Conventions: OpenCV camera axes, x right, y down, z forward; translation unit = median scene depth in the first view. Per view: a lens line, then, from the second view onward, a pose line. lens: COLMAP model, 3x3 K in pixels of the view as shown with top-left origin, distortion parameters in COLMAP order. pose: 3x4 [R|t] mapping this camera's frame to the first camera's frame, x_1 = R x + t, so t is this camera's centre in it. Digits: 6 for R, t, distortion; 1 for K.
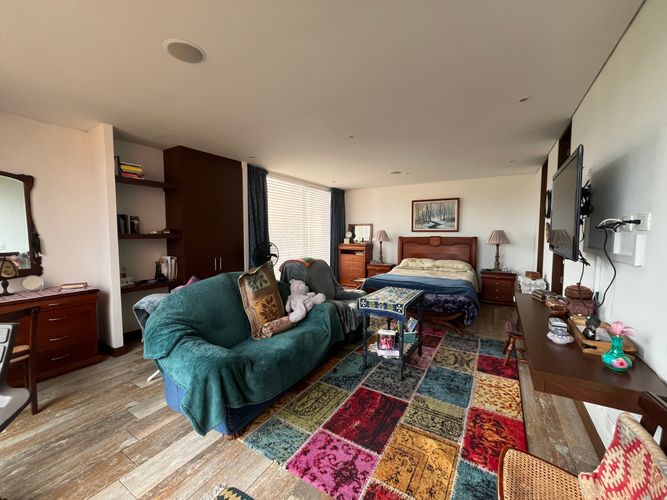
lens RADIAL K [[270.1, 0, 333.7], [0, 270.1, 247.9], [0, 0, 1]] dist [-0.002064, -0.000504]
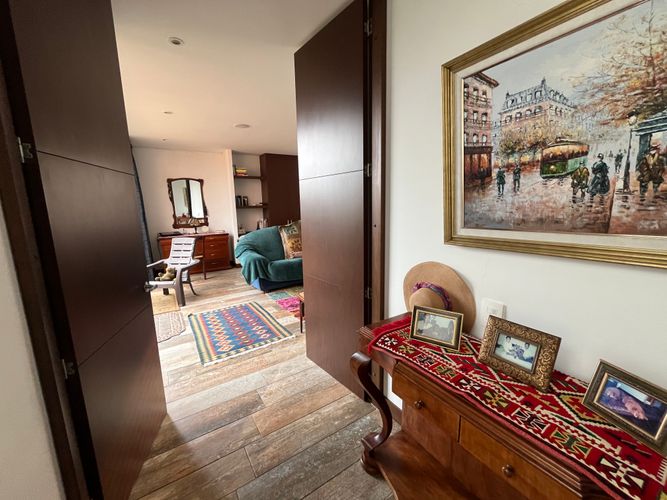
lens RADIAL K [[270.1, 0, 336.1], [0, 270.1, 249.6], [0, 0, 1]] dist [-0.002064, -0.000504]
pose [[0.905889, 0.050323, -0.420515, 1.149291], [-0.003645, 0.993805, 0.111076, 0.070249], [0.423499, -0.099090, 0.900461, -0.797739]]
